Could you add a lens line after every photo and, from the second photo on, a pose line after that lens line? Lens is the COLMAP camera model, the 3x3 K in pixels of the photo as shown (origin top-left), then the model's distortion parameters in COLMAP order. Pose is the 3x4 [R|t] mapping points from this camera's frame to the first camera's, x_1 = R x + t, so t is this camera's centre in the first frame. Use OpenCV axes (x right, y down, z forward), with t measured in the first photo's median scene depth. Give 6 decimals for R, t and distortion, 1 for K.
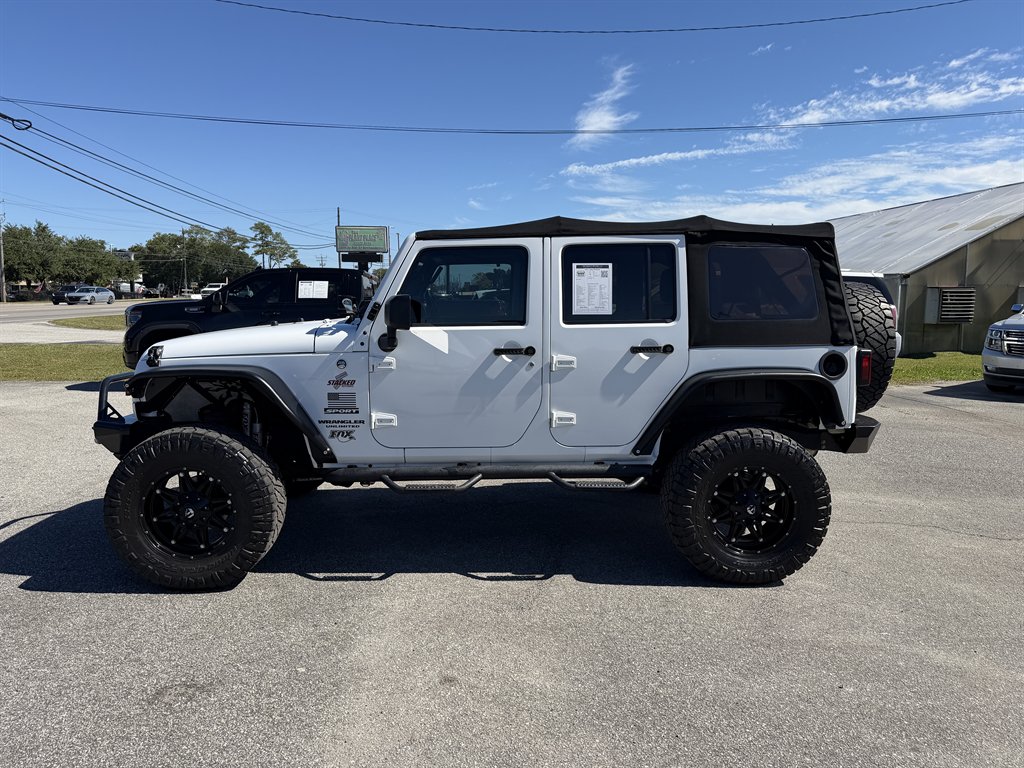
lens RADIAL K [[729.3, 0, 512.1], [0, 729.3, 391.4], [0, 0, 1]] dist [0.046638, -0.050373]
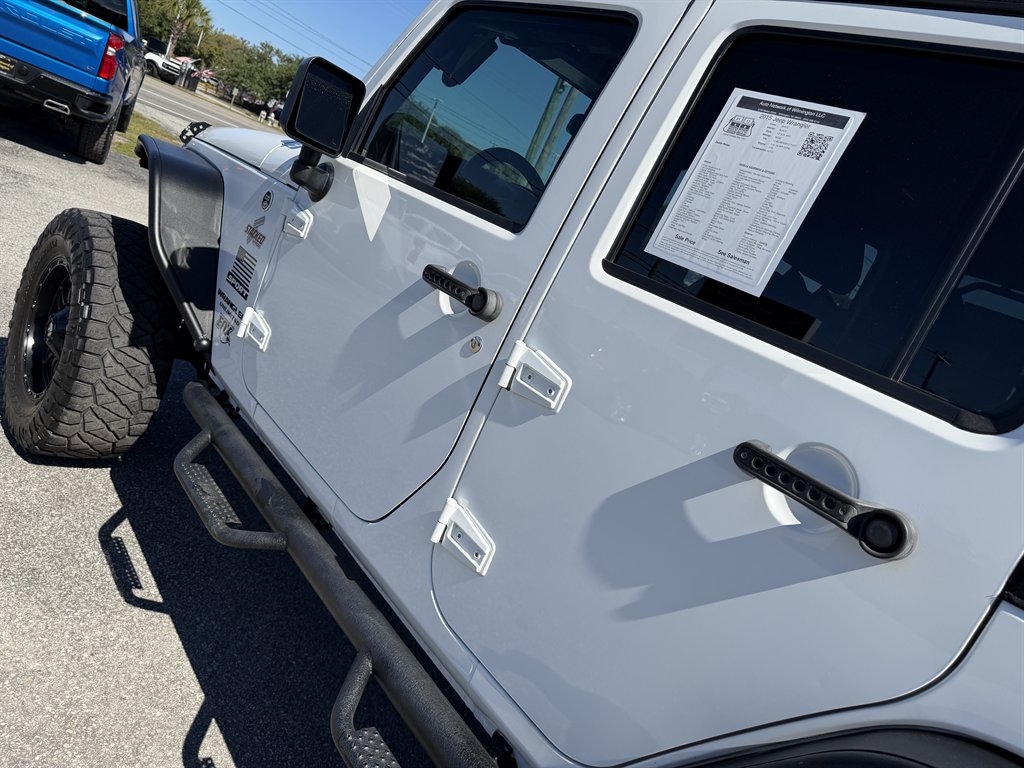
lens RADIAL K [[729.3, 0, 520.2], [0, 729.3, 383.7], [0, 0, 1]] dist [0.046638, -0.050373]
pose [[0.600516, 0.420663, -0.680017, 0.269873], [-0.485691, 0.867469, 0.107713, -0.065956], [0.635204, 0.265595, 0.725241, 0.760897]]
